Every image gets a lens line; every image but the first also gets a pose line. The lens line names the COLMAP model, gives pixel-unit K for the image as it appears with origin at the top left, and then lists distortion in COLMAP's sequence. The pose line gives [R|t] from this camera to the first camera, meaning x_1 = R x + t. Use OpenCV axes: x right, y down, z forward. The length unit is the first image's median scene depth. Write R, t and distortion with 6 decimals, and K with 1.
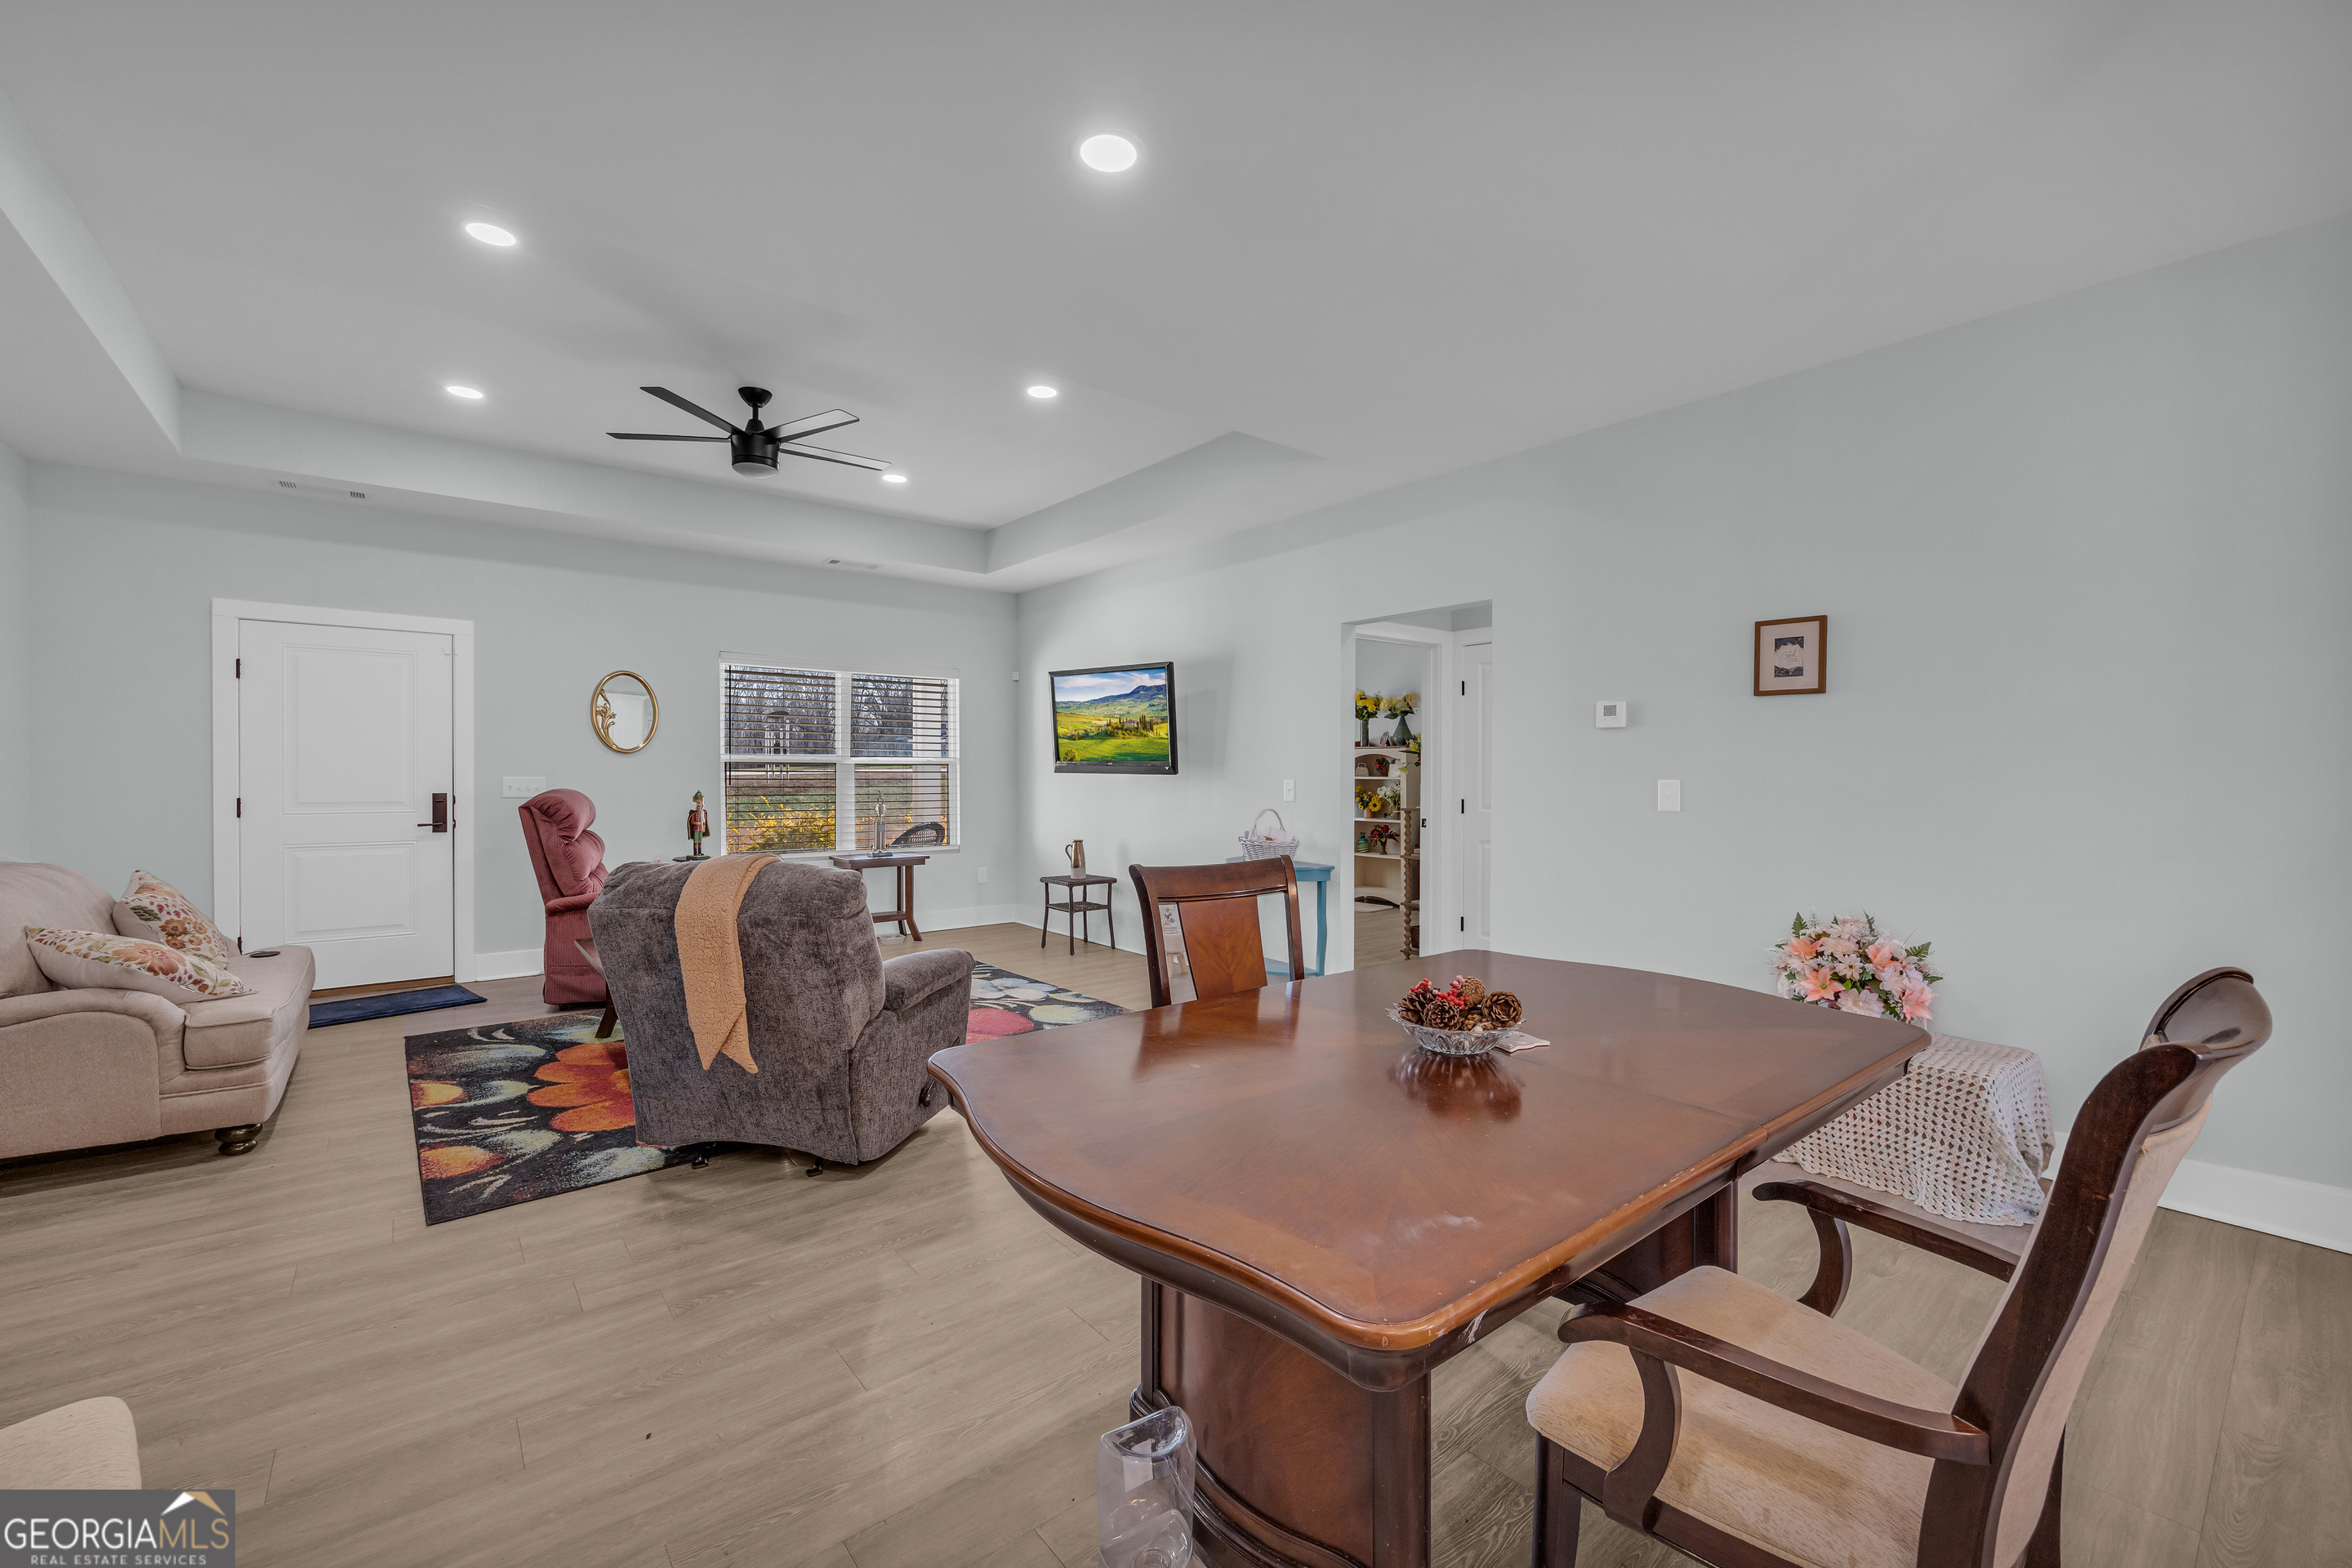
lens RADIAL K [[947.0, 0, 1179.7], [0, 947.0, 783.2], [0, 0, 1]] dist [-0.002021, 0.000151]
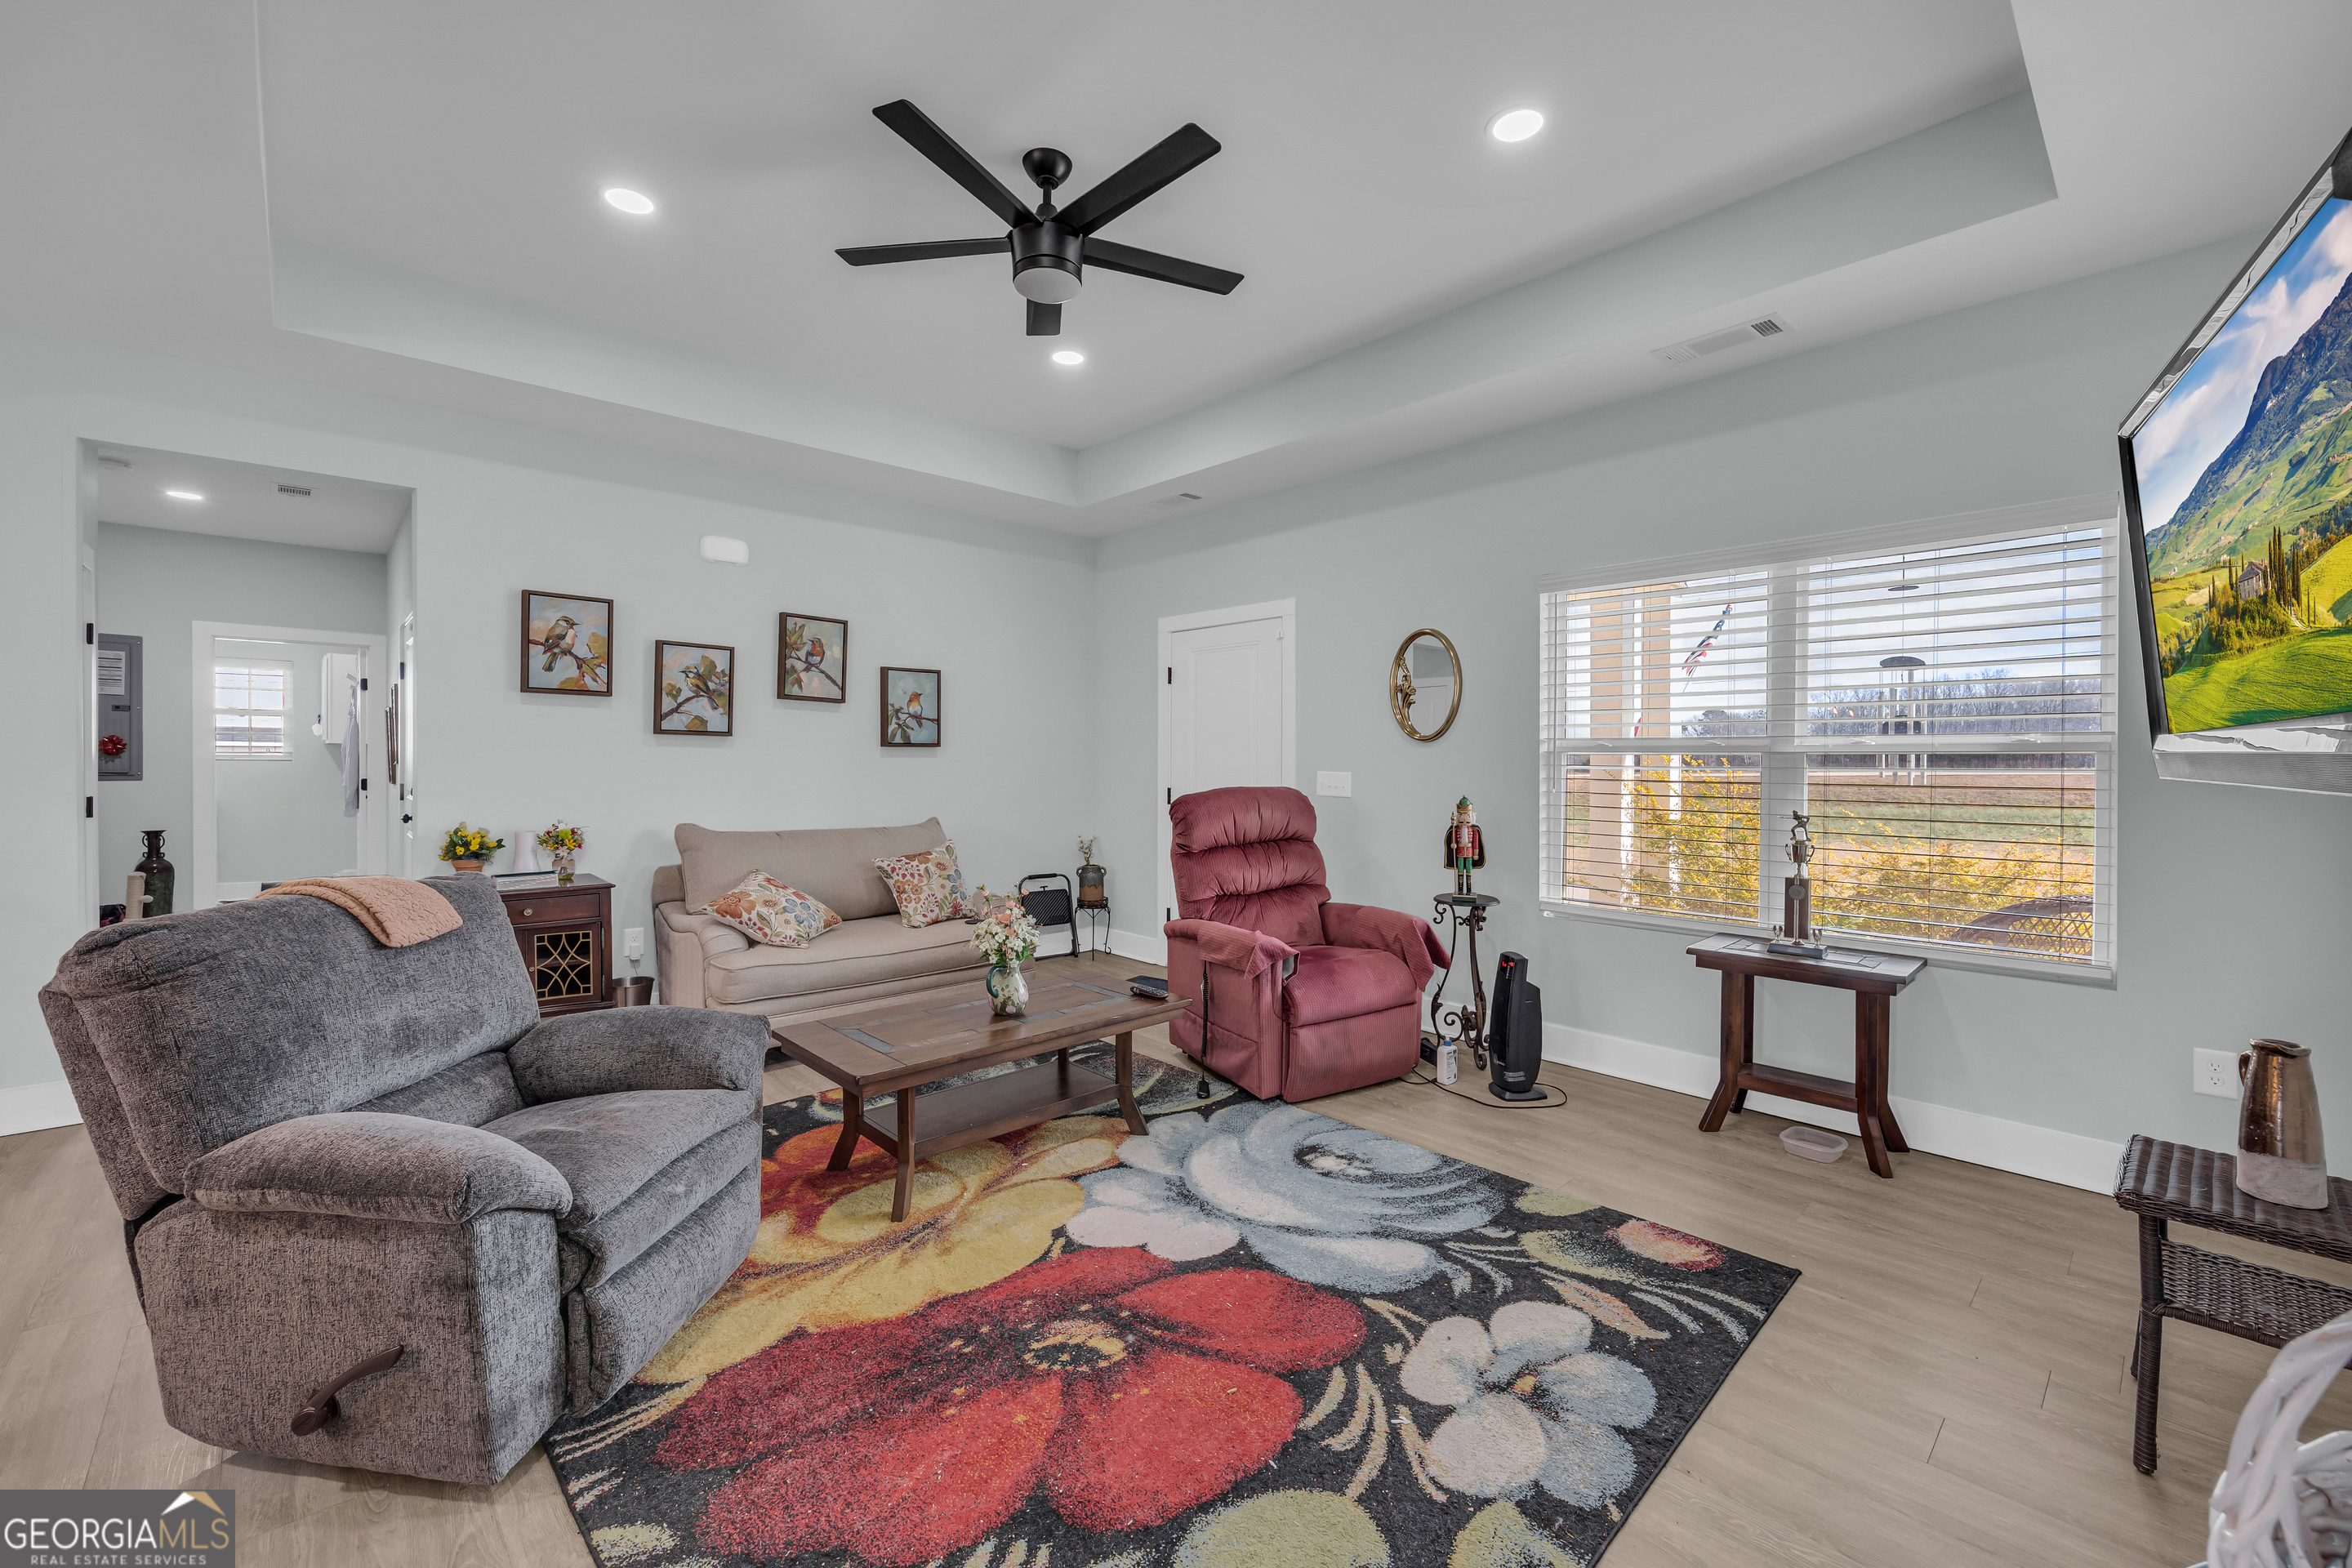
lens RADIAL K [[947.0, 0, 1169.0], [0, 947.0, 772.3], [0, 0, 1]] dist [-0.002021, 0.000151]
pose [[0.058682, 0.008925, -0.998237, 0.224974], [-0.019318, 0.999783, 0.007803, -0.016511], [0.998090, 0.018826, 0.058842, 1.308506]]
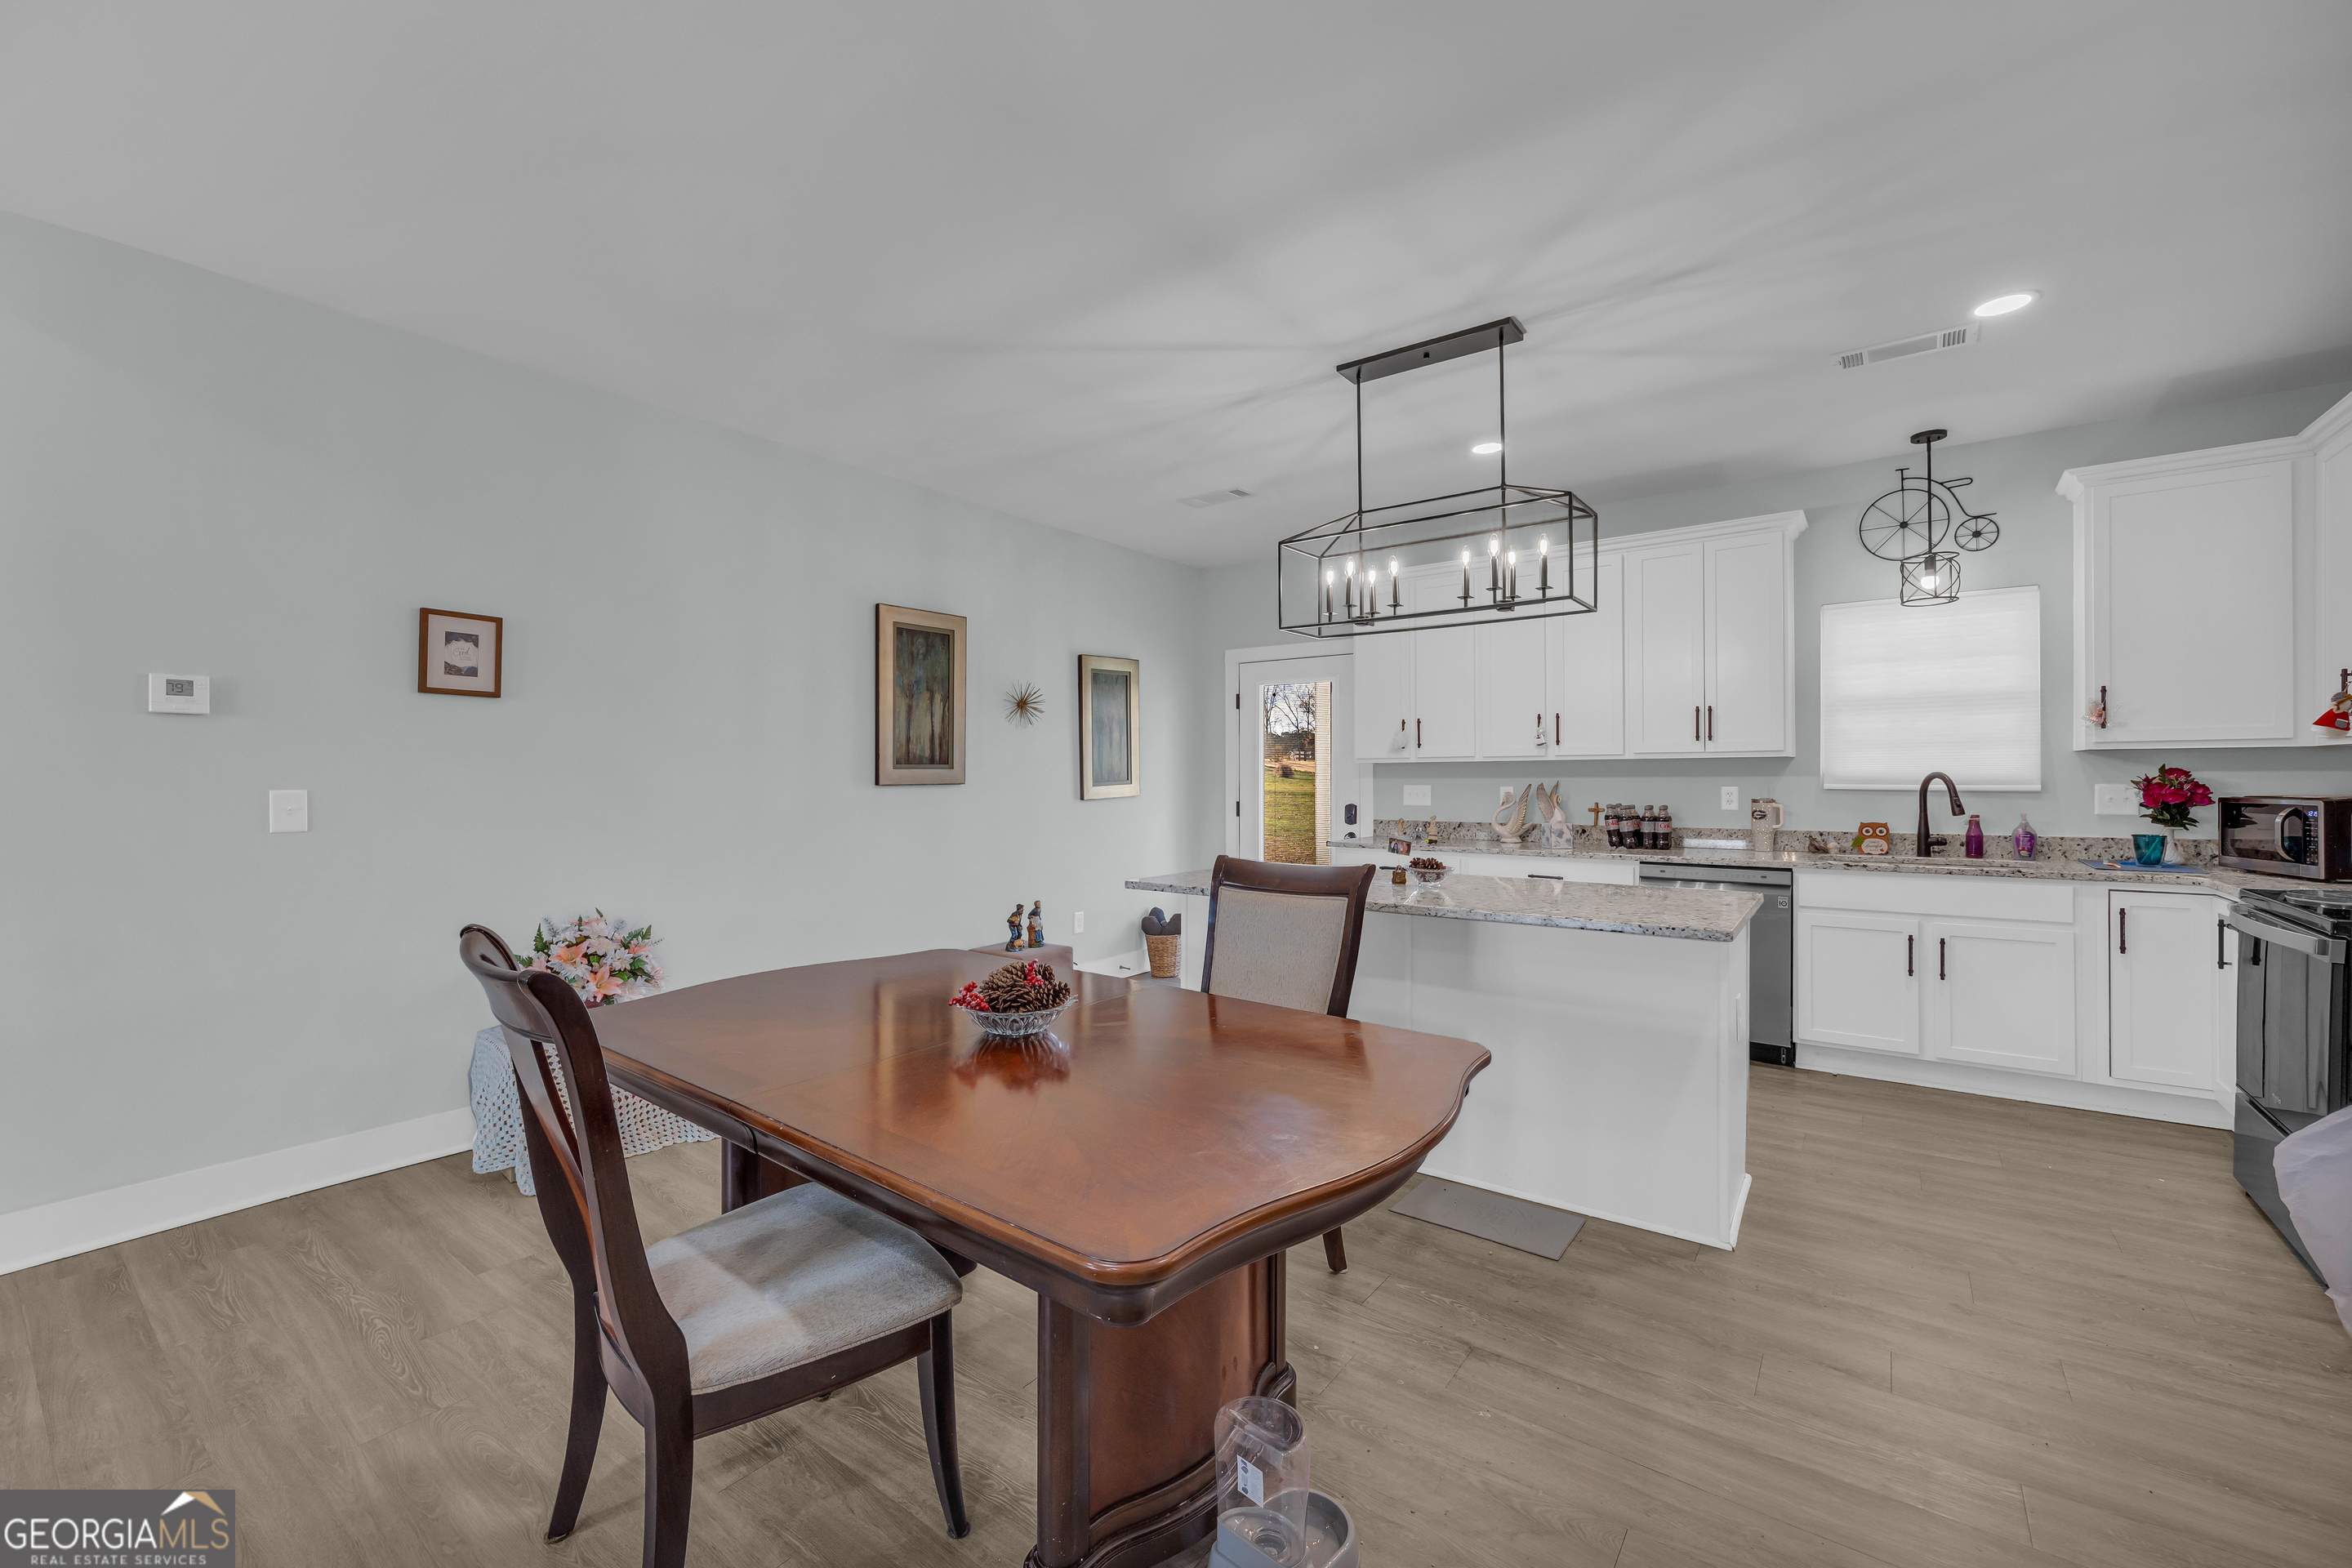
lens RADIAL K [[947.0, 0, 1174.5], [0, 947.0, 780.6], [0, 0, 1]] dist [-0.002021, 0.000151]
pose [[-0.242112, -0.001513, 0.970247, -0.407903], [0.015383, 0.999867, 0.005398, -0.004980], [-0.970126, 0.016232, -0.242057, 0.543180]]
